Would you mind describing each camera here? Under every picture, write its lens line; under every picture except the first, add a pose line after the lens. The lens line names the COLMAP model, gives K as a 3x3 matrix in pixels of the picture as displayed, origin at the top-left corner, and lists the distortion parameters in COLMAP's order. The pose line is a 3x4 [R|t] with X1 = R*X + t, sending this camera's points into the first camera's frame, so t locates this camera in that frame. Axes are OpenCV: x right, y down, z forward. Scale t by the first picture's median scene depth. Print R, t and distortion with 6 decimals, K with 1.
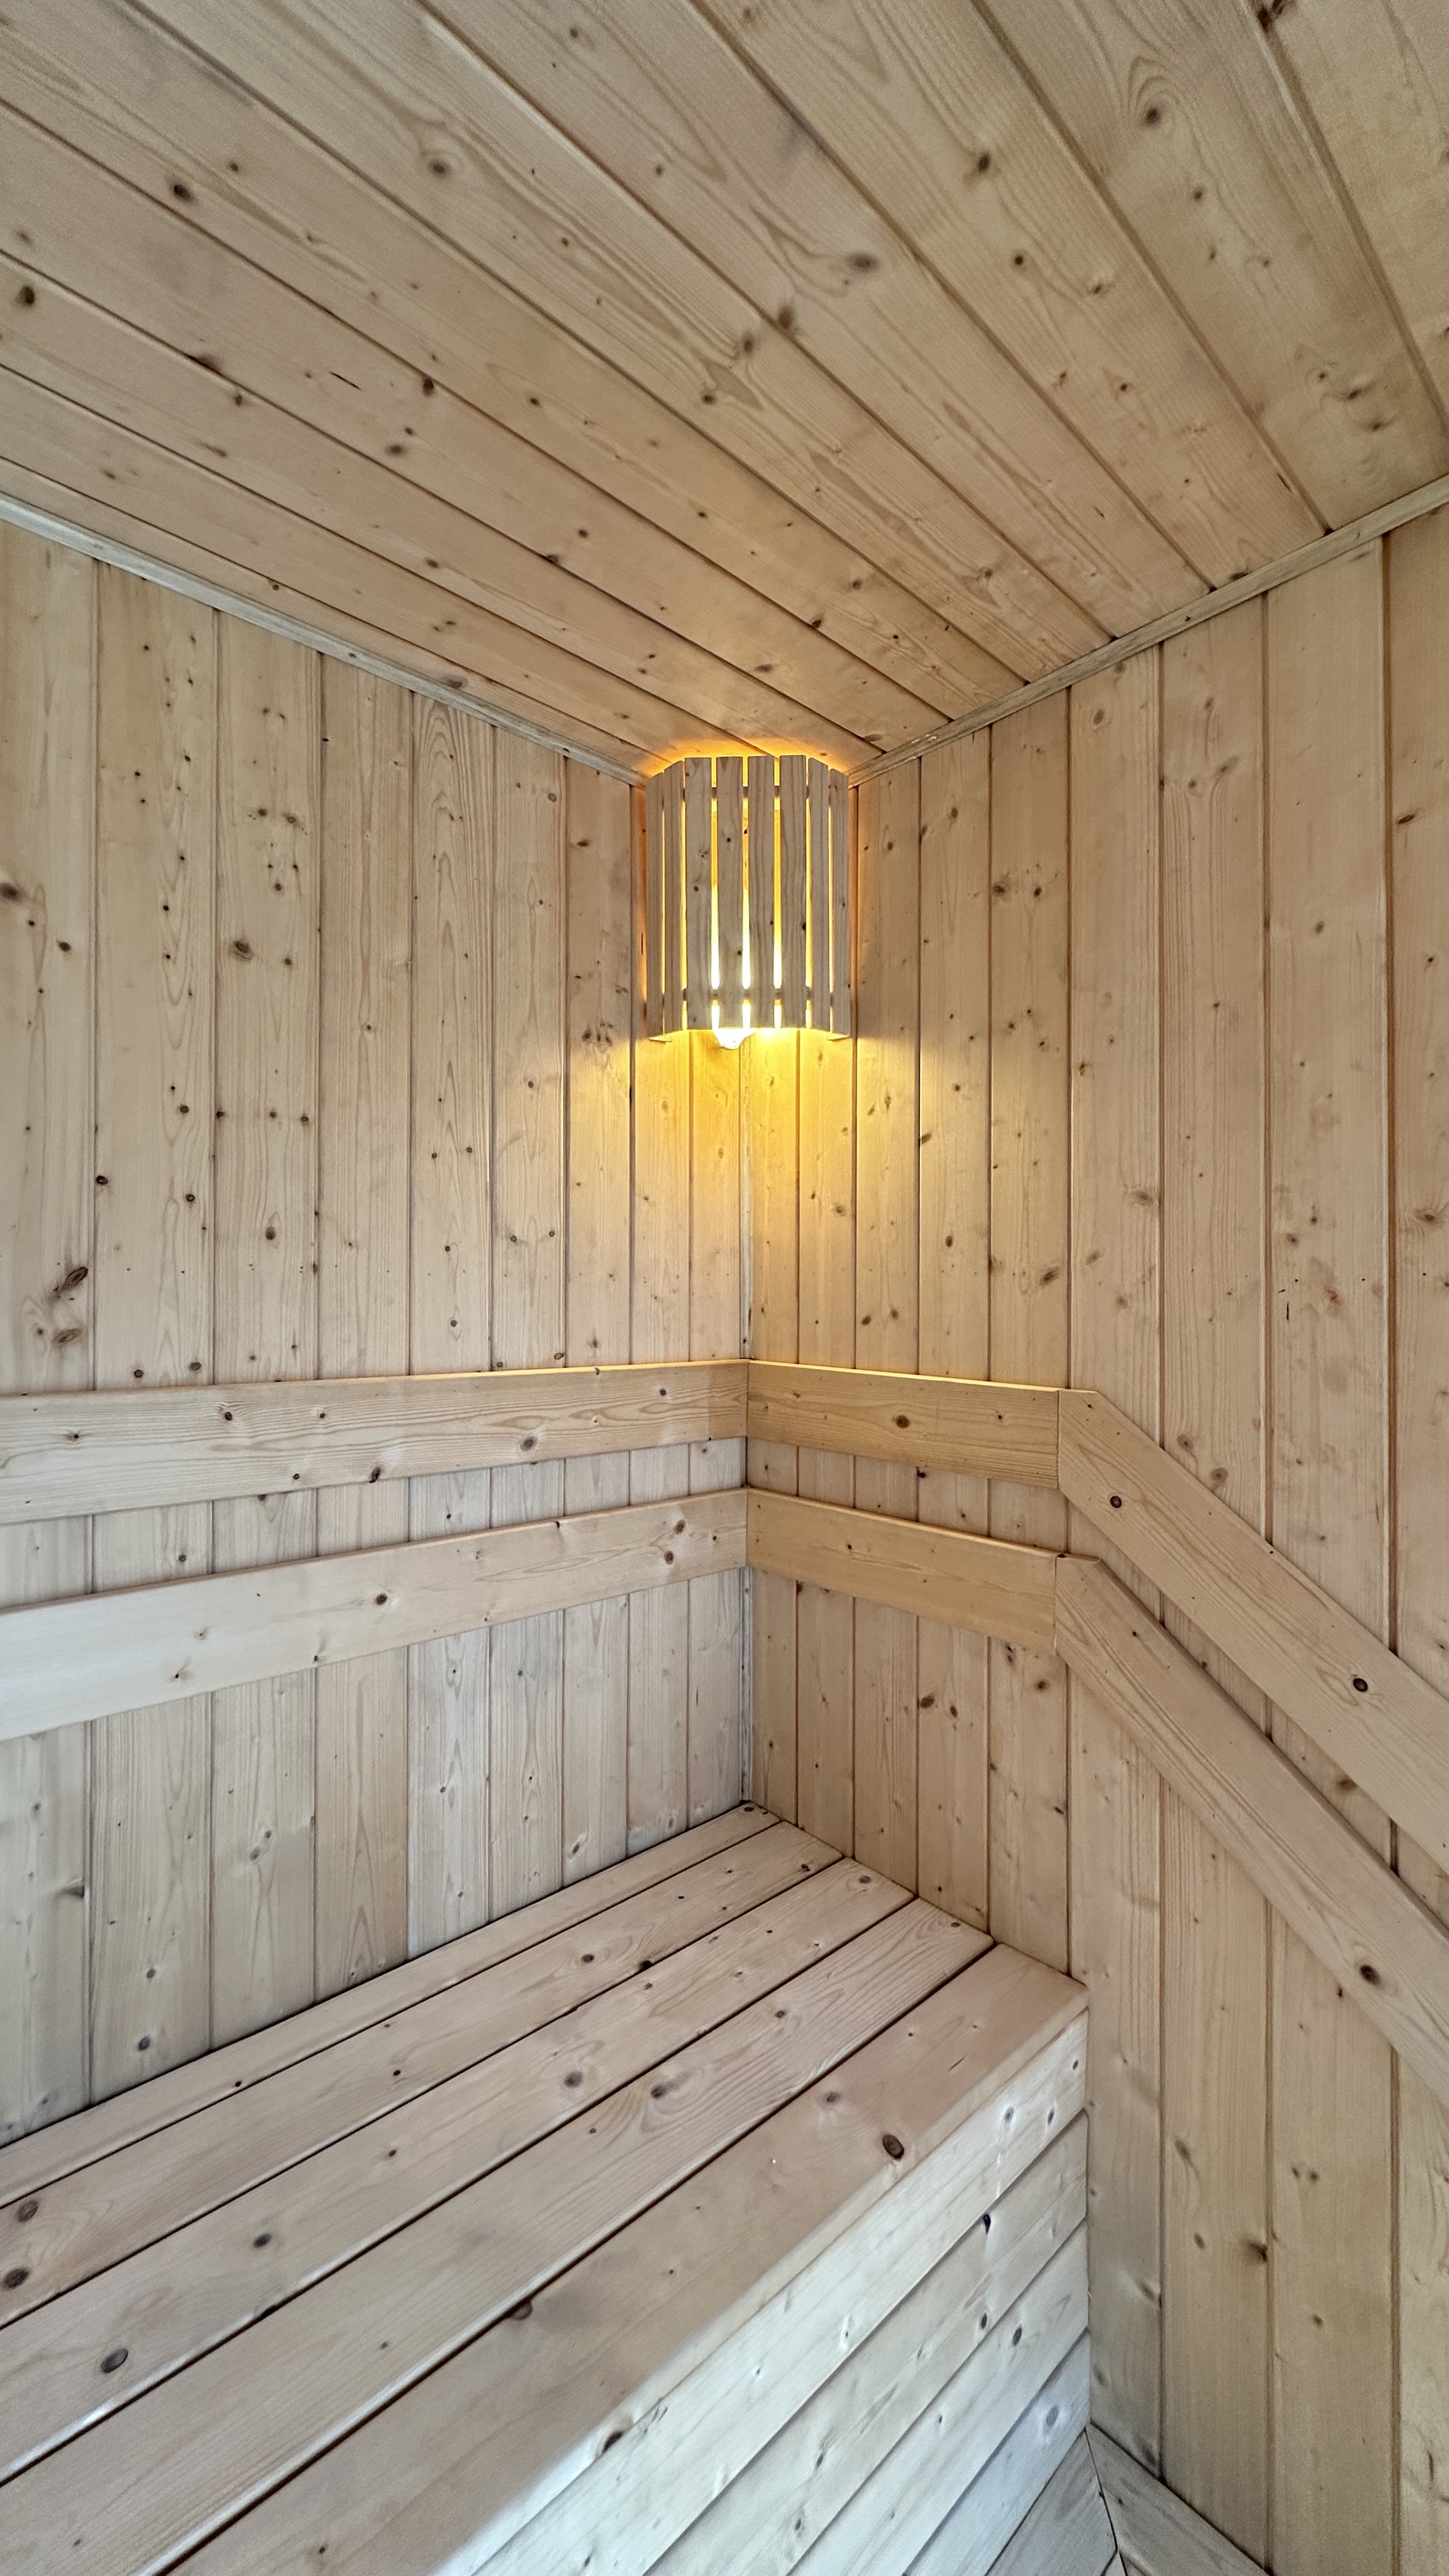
lens RADIAL K [[1032.3, 0, 730.1], [0, 1032.3, 1286.6], [0, 0, 1]] dist [-0.002802, -0.000159]
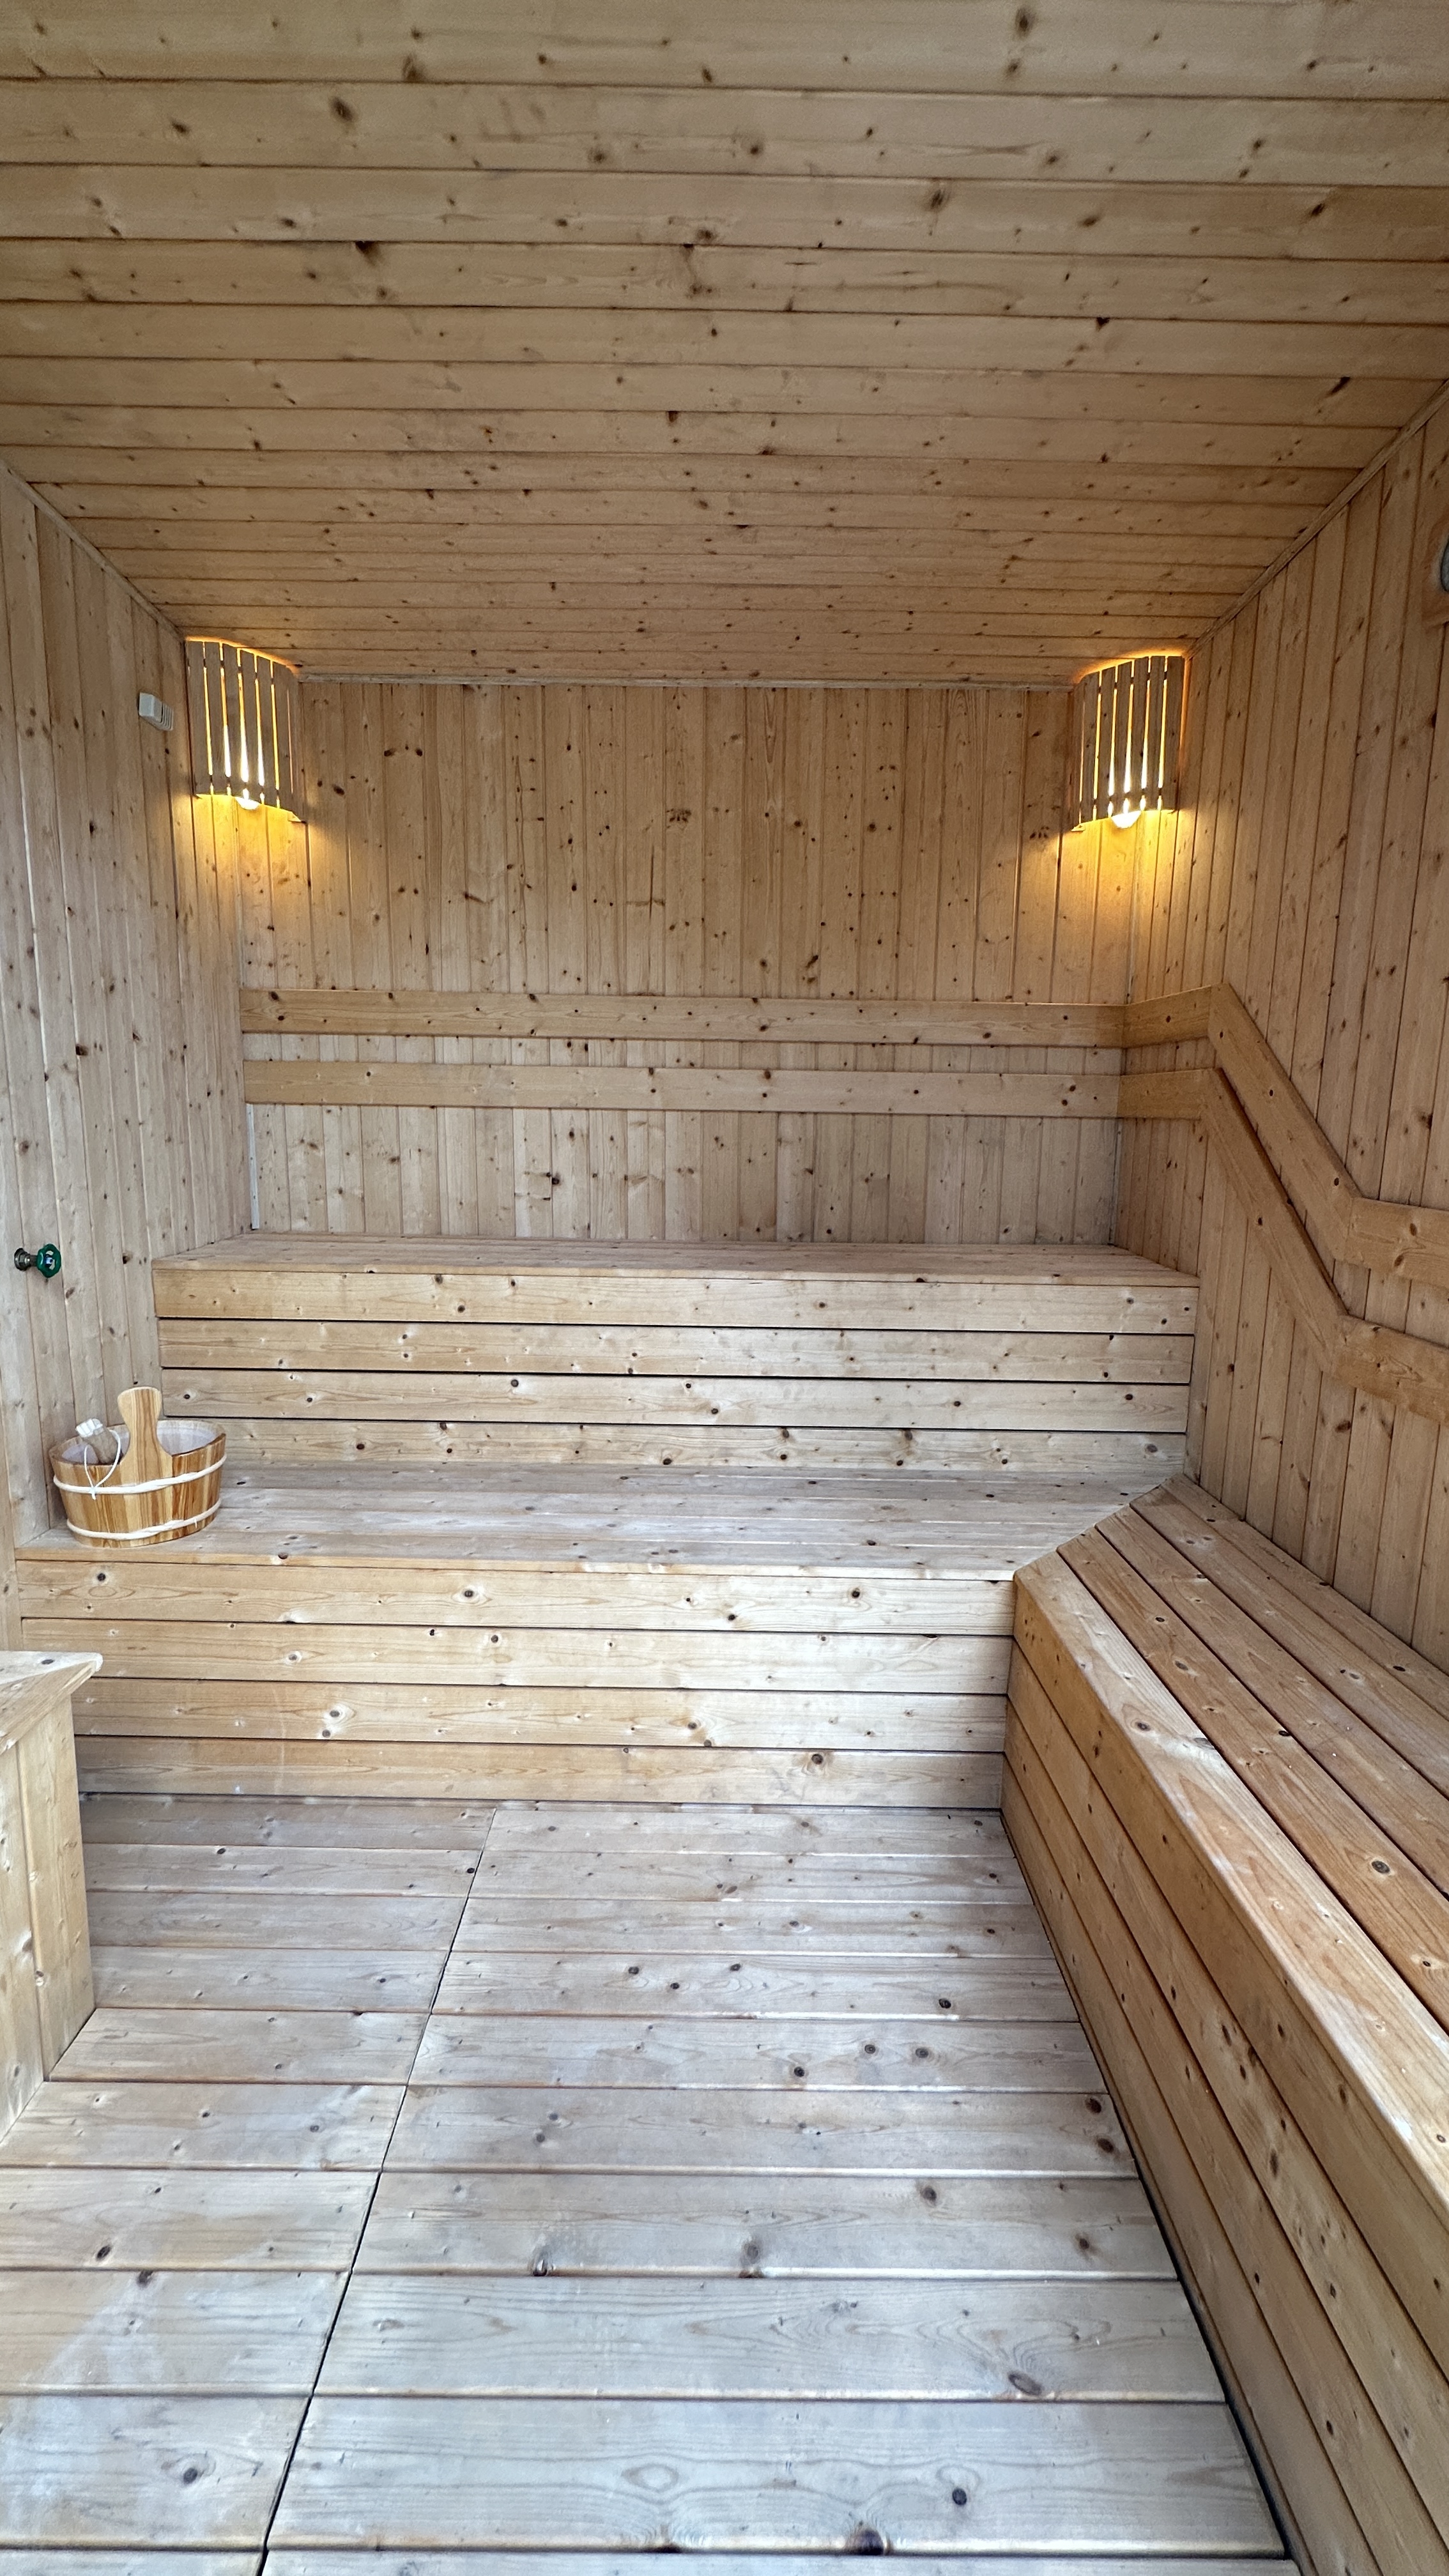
lens RADIAL K [[1032.3, 0, 730.1], [0, 1032.3, 1286.6], [0, 0, 1]] dist [-0.002802, -0.000159]
pose [[0.738660, 0.114777, -0.664235, 0.961251], [-0.004373, 0.986192, 0.165547, 0.329387], [0.674064, -0.119378, 0.728963, -1.089267]]
